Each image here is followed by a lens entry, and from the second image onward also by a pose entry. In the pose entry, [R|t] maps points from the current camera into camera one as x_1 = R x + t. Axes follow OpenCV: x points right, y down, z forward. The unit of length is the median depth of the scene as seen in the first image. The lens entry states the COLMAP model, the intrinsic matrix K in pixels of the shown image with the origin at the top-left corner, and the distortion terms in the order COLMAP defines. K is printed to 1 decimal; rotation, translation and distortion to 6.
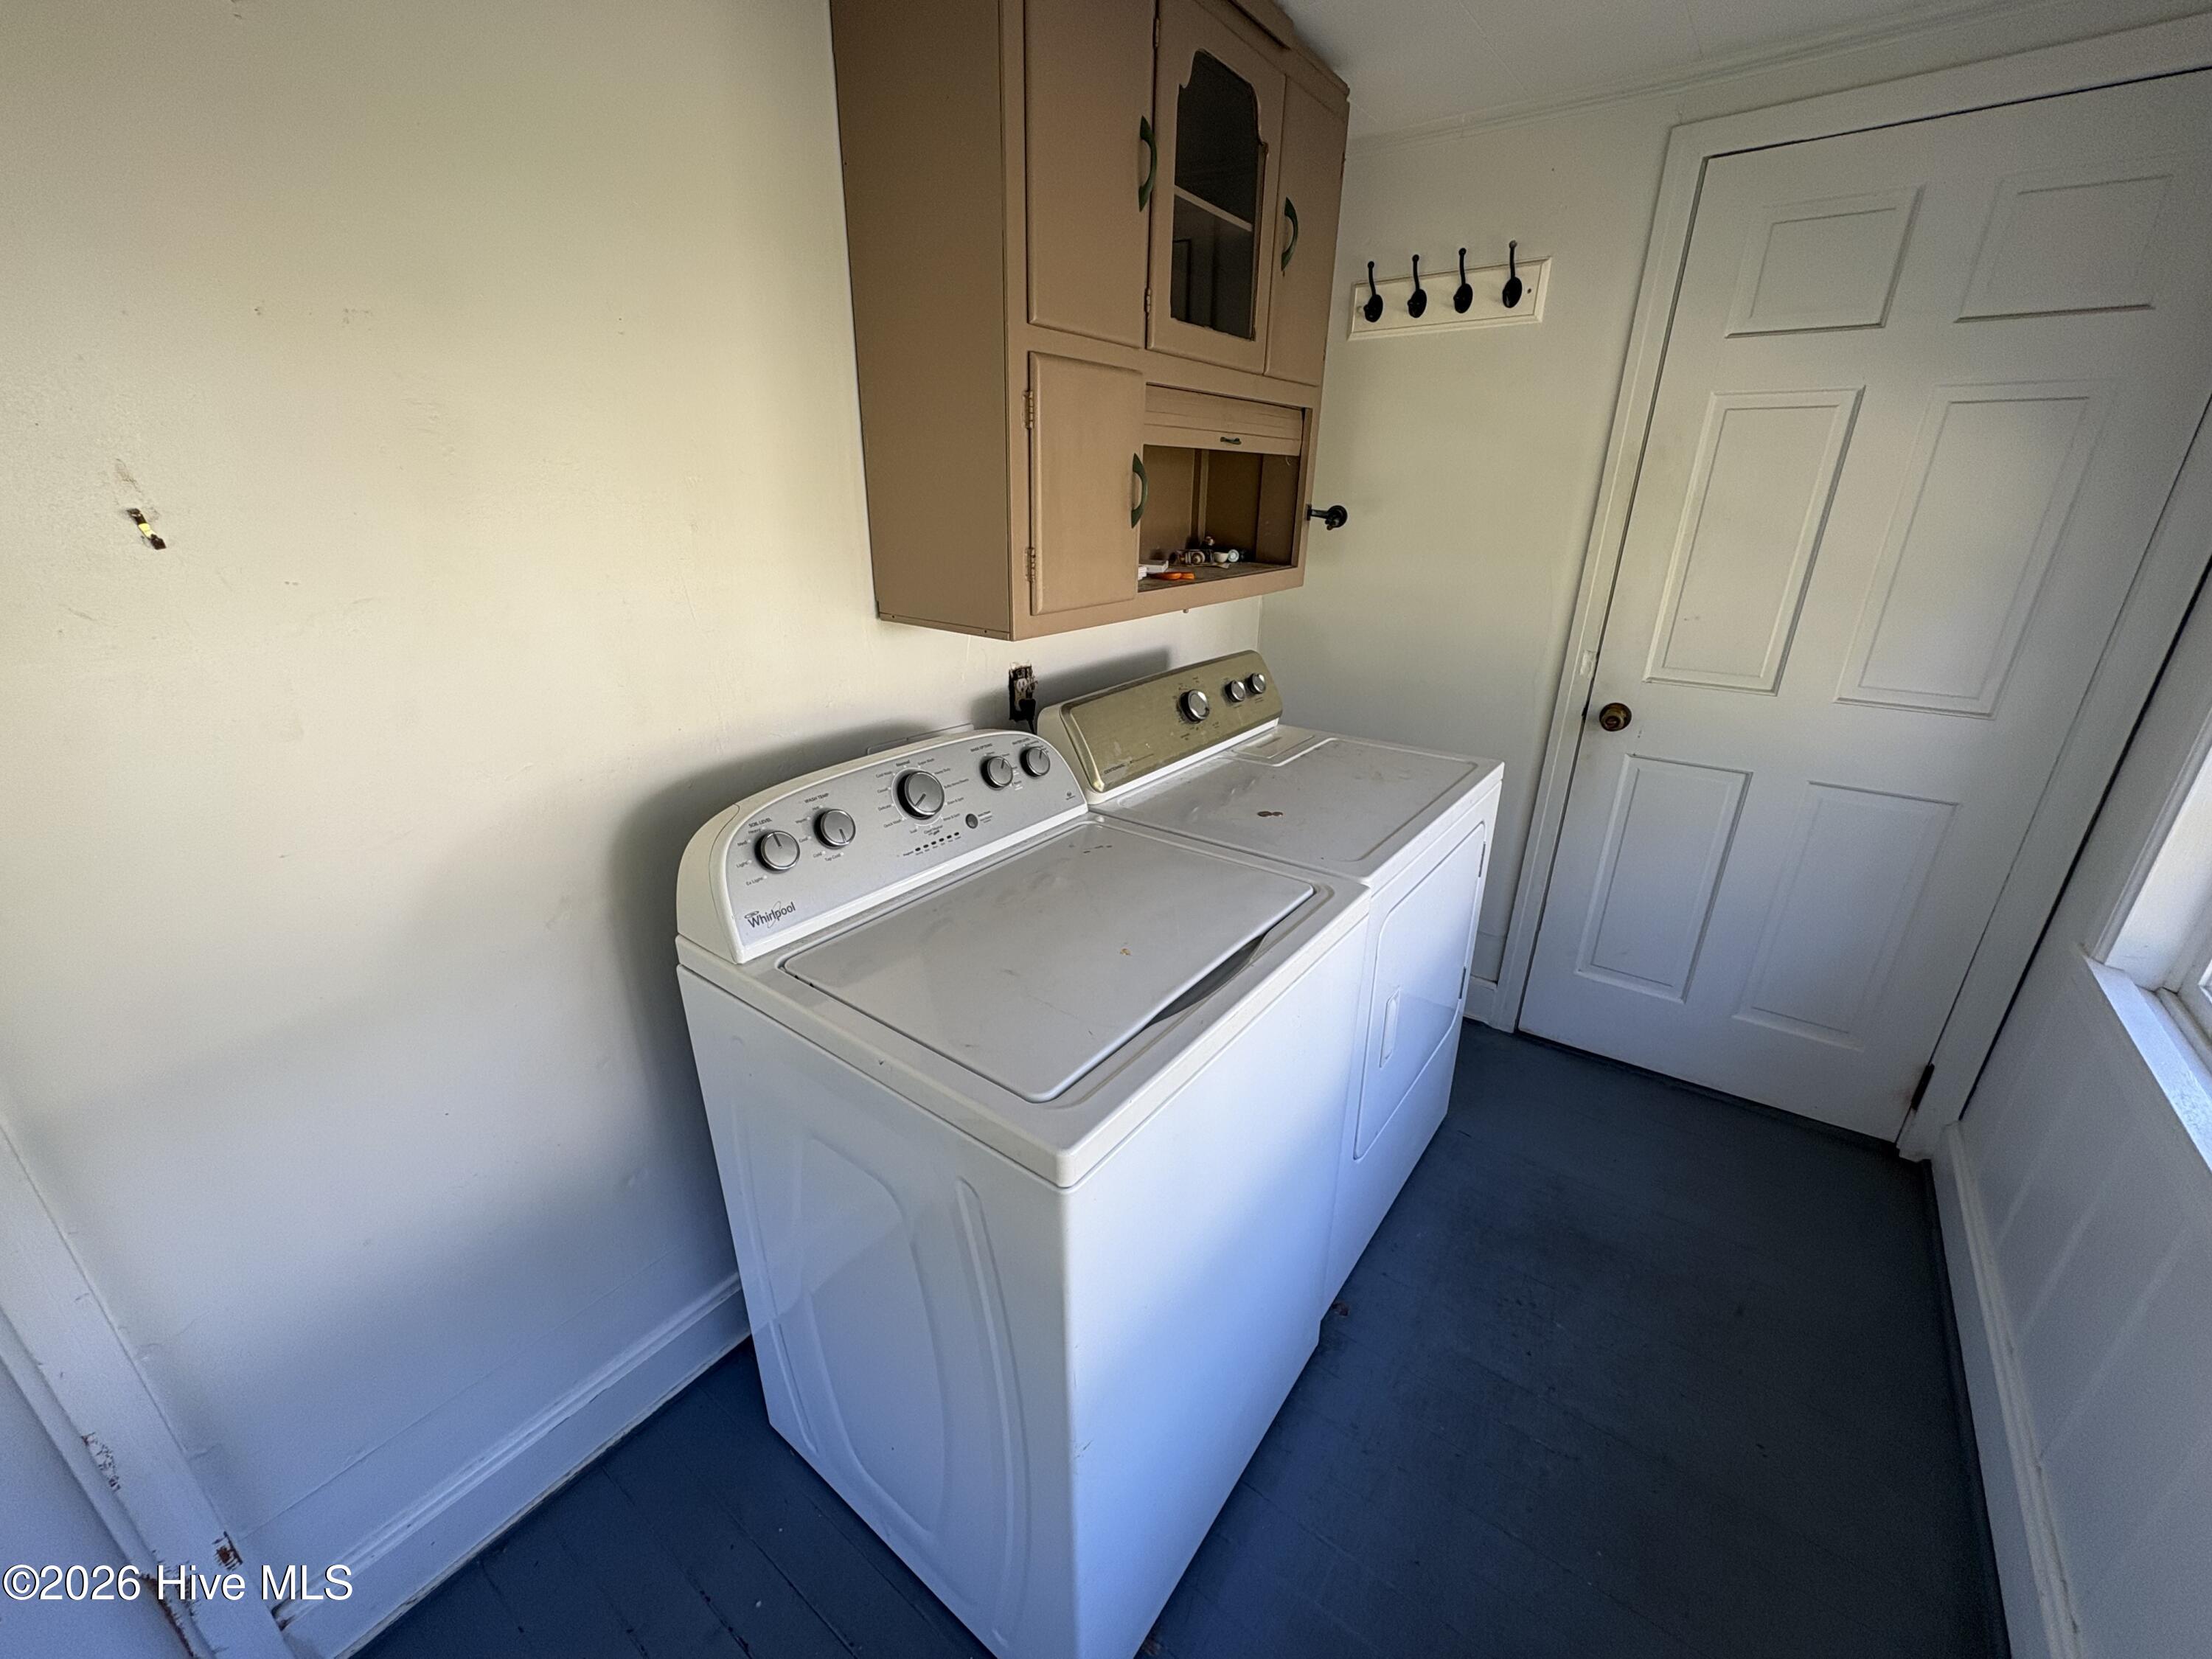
lens RADIAL K [[879.3, 0, 1101.4], [0, 879.3, 833.2], [0, 0, 1]] dist [-0.000872, -0.000226]
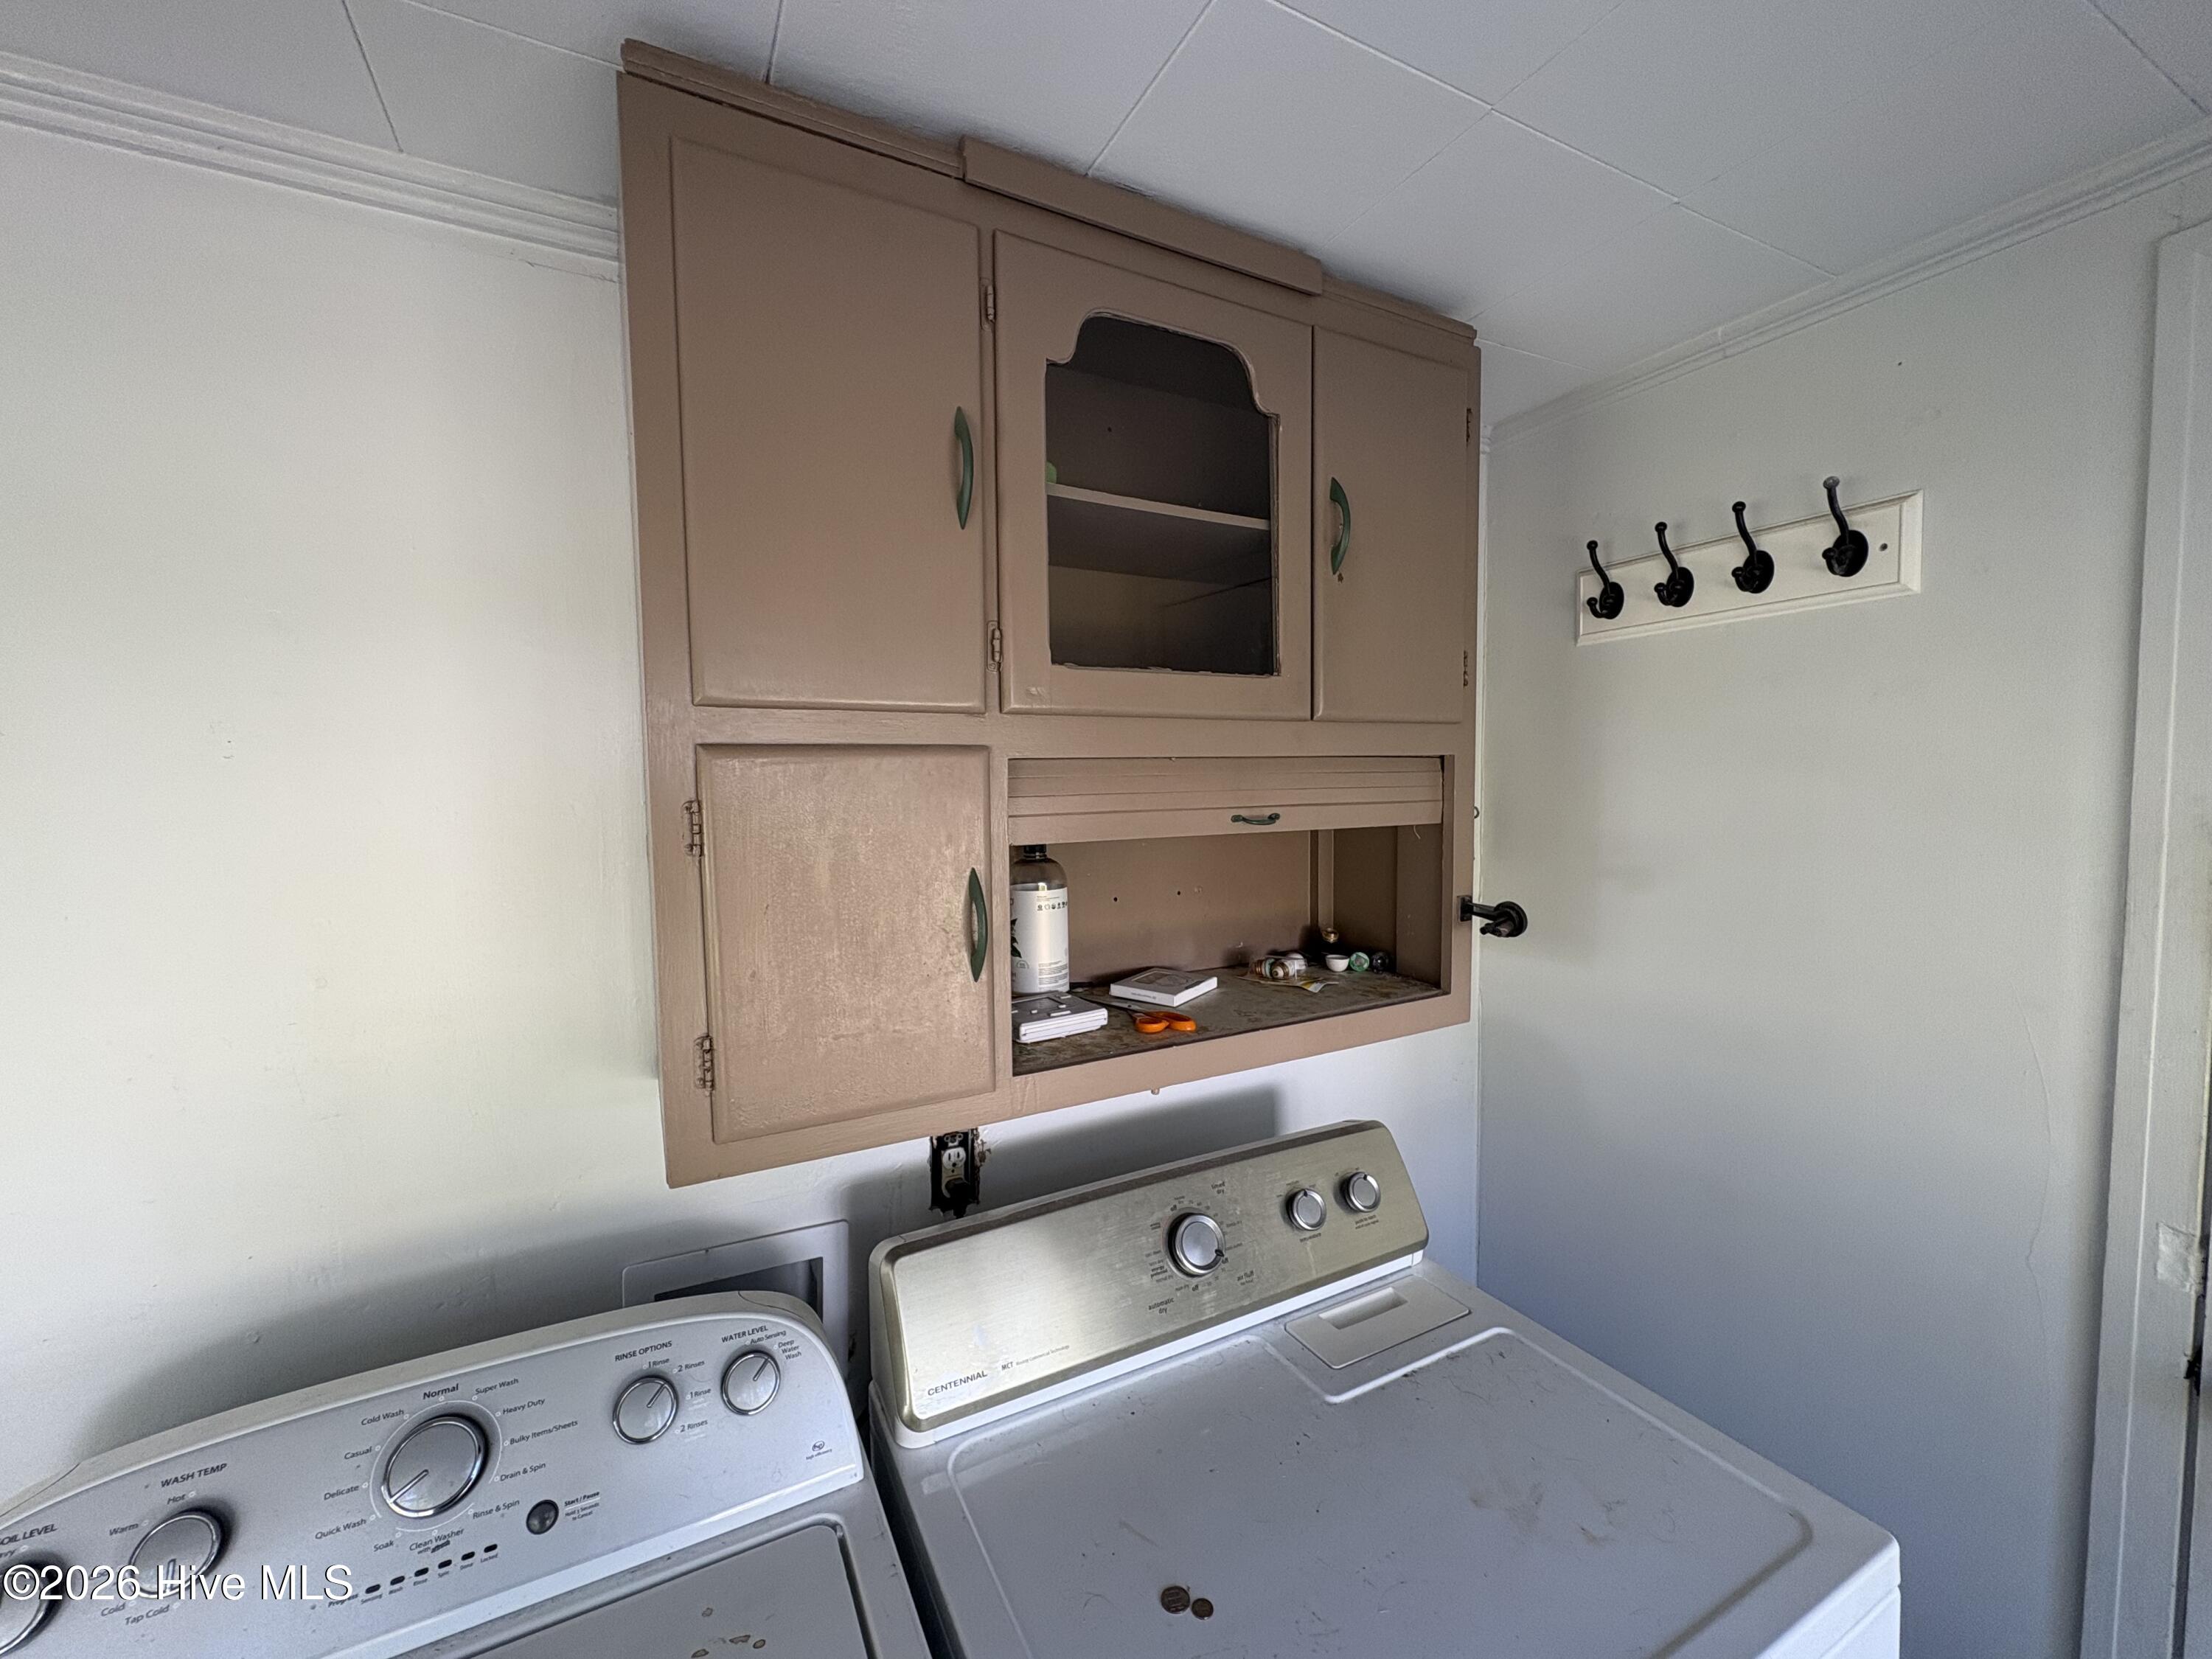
lens RADIAL K [[879.3, 0, 1101.4], [0, 879.3, 833.2], [0, 0, 1]] dist [-0.000872, -0.000226]
pose [[0.903145, 0.002741, -0.429327, 0.282508], [-0.135644, 0.950582, -0.279276, -0.220195], [0.407345, 0.310463, 0.858885, 0.374075]]
